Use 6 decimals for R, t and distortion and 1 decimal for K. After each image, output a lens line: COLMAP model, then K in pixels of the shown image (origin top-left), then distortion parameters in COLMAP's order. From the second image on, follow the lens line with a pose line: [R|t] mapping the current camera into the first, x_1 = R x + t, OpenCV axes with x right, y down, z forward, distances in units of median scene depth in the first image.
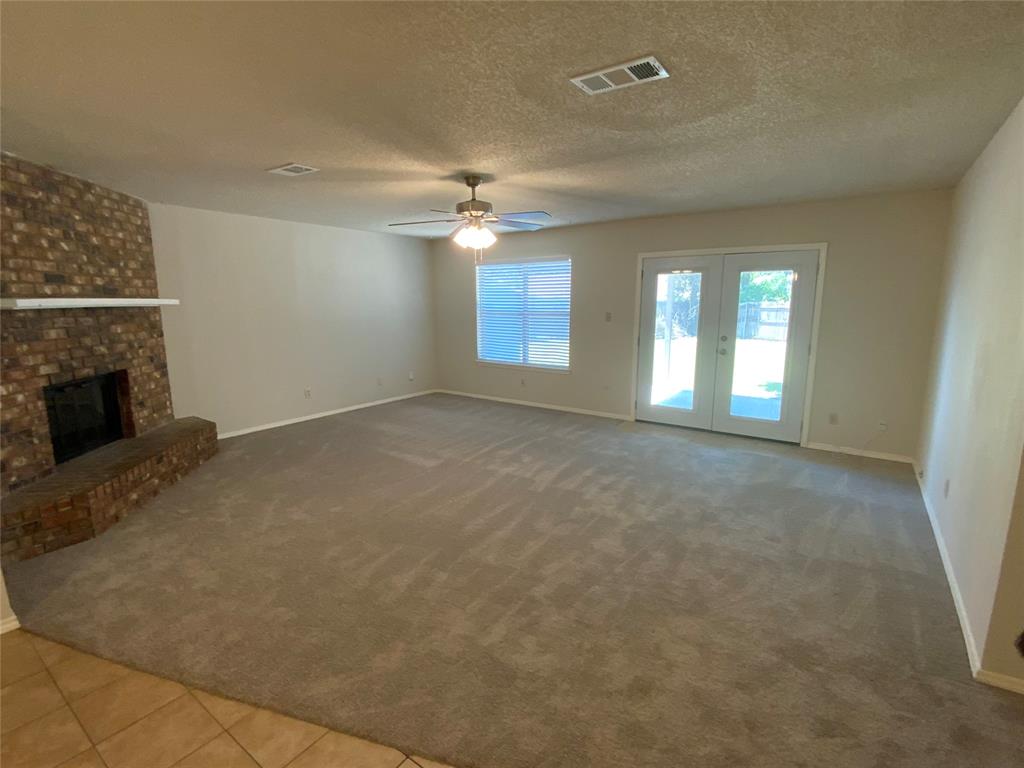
lens RADIAL K [[486.9, 0, 512.3], [0, 486.9, 381.4], [0, 0, 1]] dist [0.010840, -0.008606]
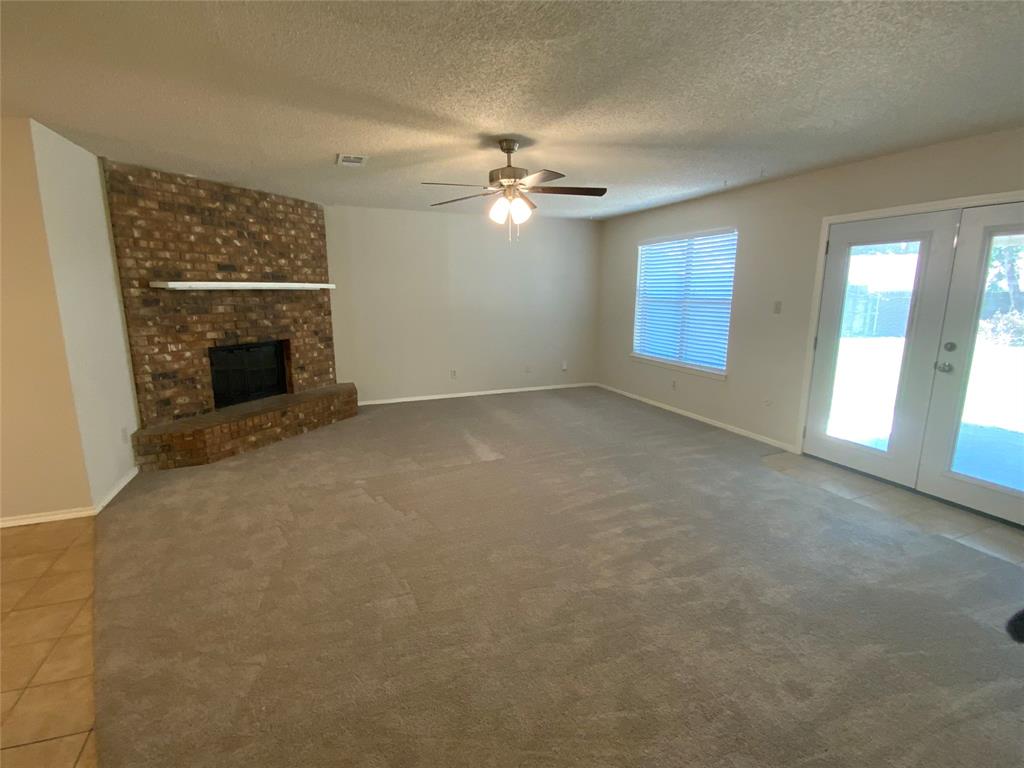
lens RADIAL K [[486.9, 0, 513.3], [0, 486.9, 383.1], [0, 0, 1]] dist [0.010840, -0.008606]
pose [[0.842370, 0.104261, -0.528717, 0.424153], [-0.091162, 0.994536, 0.050877, -0.033263], [0.531132, 0.005342, 0.847272, 0.263538]]
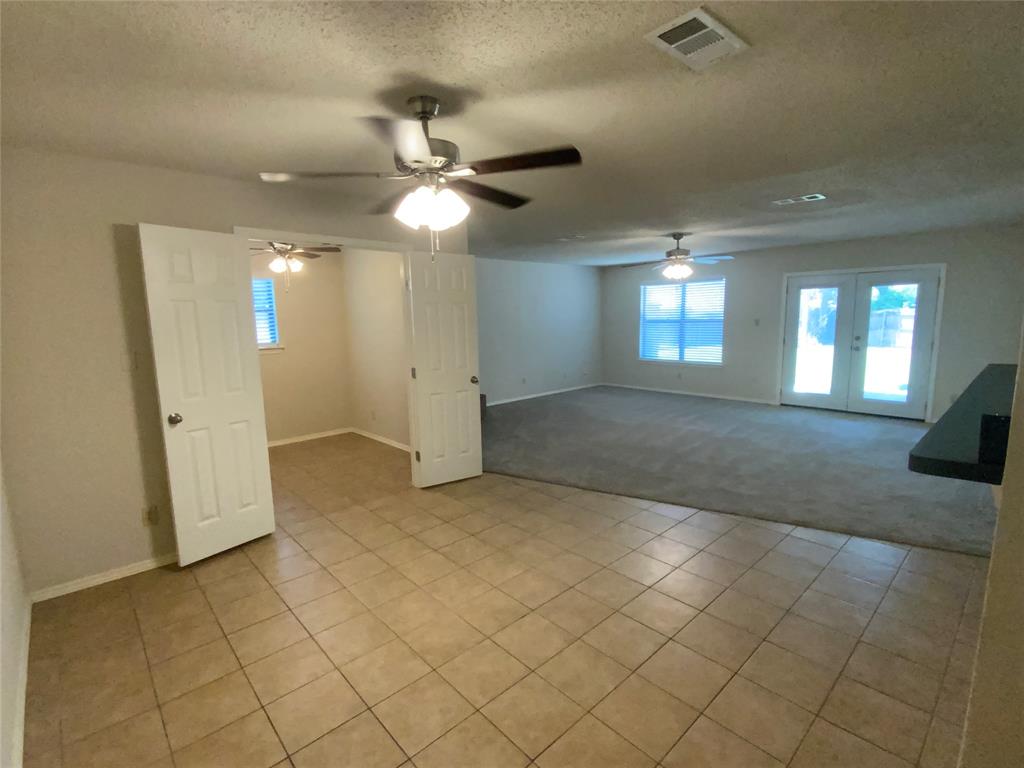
lens RADIAL K [[486.9, 0, 515.5], [0, 486.9, 382.9], [0, 0, 1]] dist [0.010840, -0.008606]
pose [[0.979158, 0.010500, -0.202829, -0.264170], [-0.015311, 0.999637, -0.022165, 0.102692], [0.202523, 0.024809, 0.978963, -0.622883]]
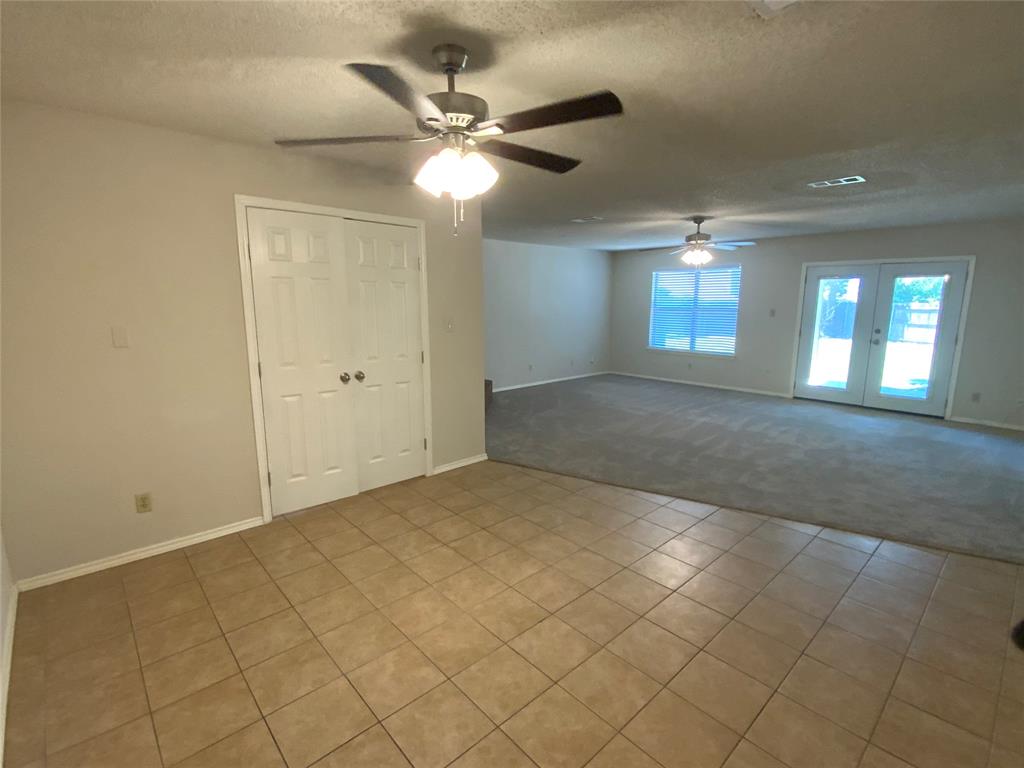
lens RADIAL K [[486.9, 0, 515.0], [0, 486.9, 383.2], [0, 0, 1]] dist [0.010840, -0.008606]
pose [[0.978537, 0.040225, -0.202105, -0.304927], [-0.039391, 0.999191, 0.008151, 0.100260], [0.202269, -0.000014, 0.979330, -0.578526]]
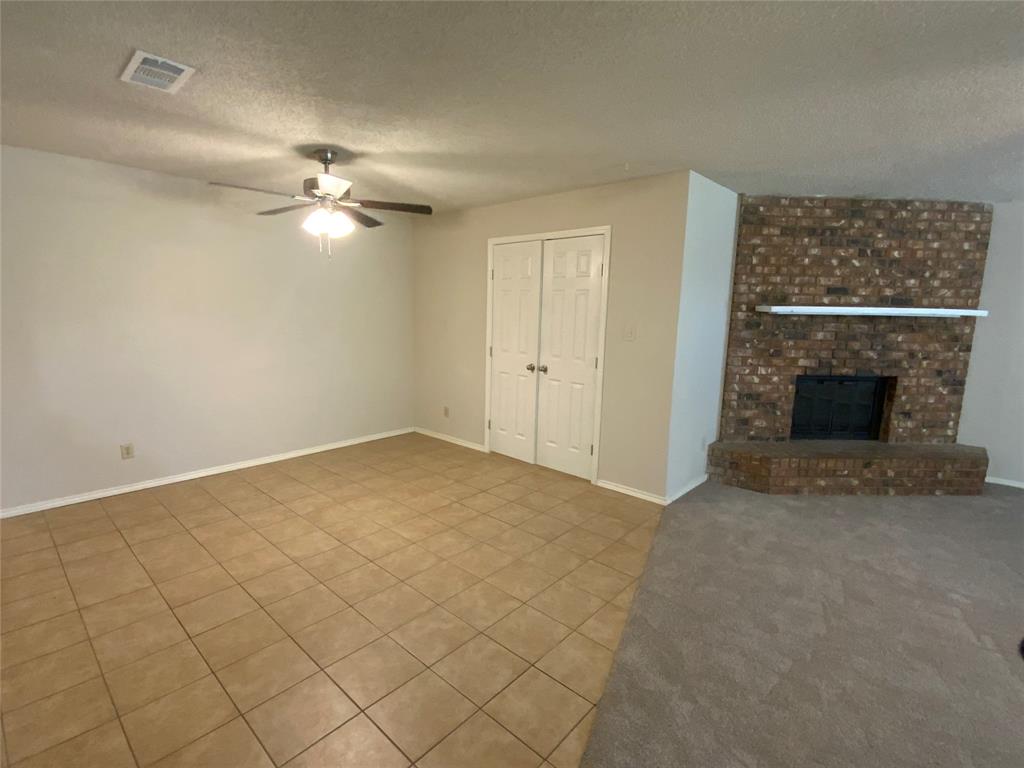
lens RADIAL K [[486.9, 0, 513.8], [0, 486.9, 382.7], [0, 0, 1]] dist [0.010840, -0.008606]
pose [[-0.110619, 0.154635, -0.981759, 0.345586], [-0.182653, 0.967833, 0.173021, -0.048666], [0.976935, 0.198461, -0.078816, 0.328409]]
